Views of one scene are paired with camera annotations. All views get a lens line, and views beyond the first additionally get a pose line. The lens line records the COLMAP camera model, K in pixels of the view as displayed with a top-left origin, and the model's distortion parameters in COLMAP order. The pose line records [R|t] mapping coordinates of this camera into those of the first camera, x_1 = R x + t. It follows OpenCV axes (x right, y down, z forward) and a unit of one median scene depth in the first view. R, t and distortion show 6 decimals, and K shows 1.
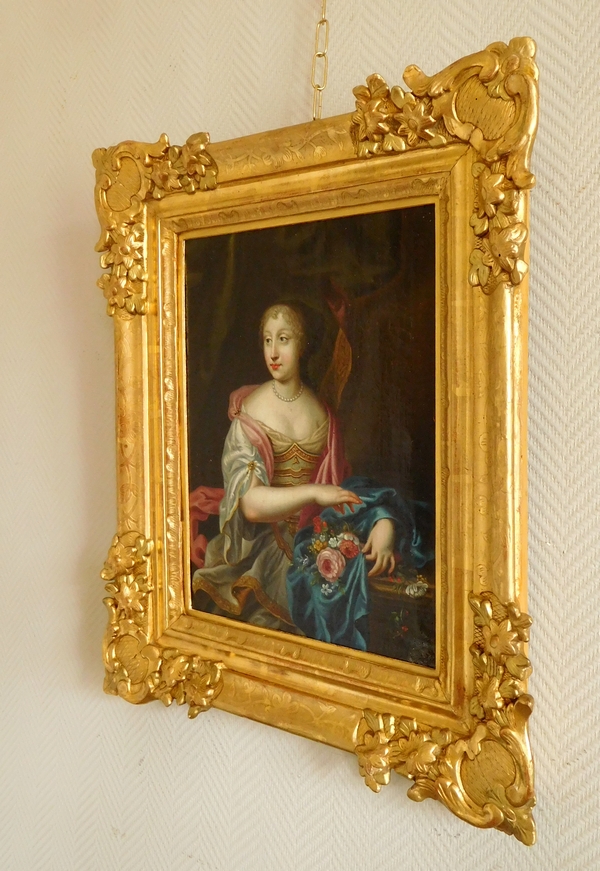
lens RADIAL K [[799.8, 0, 368.8], [0, 799.8, 403.5], [0, 0, 1]] dist [-0.013731, -0.003407]
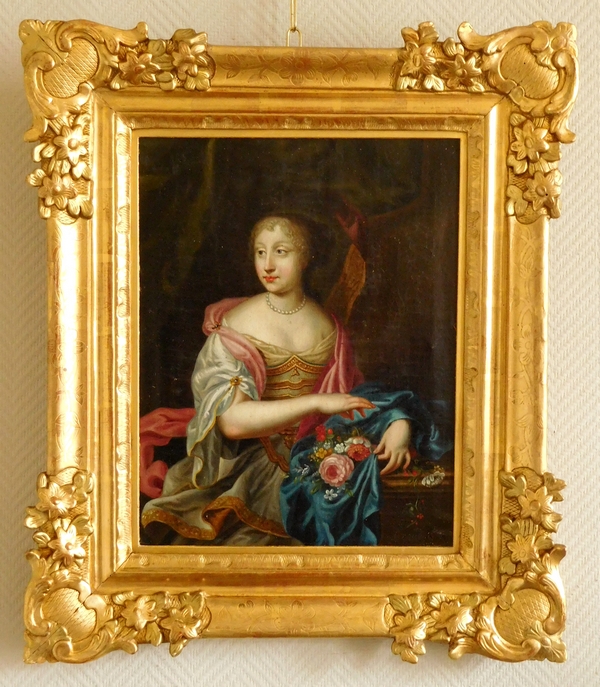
lens RADIAL K [[1270.9, 0, 308.0], [0, 1270.9, 329.8], [0, 0, 1]] dist [0.024221, 0.000000]
pose [[0.810236, -0.034620, 0.585081, -1.038768], [0.014817, 0.999145, 0.038602, -0.045038], [-0.585917, -0.022608, 0.810056, -0.314067]]
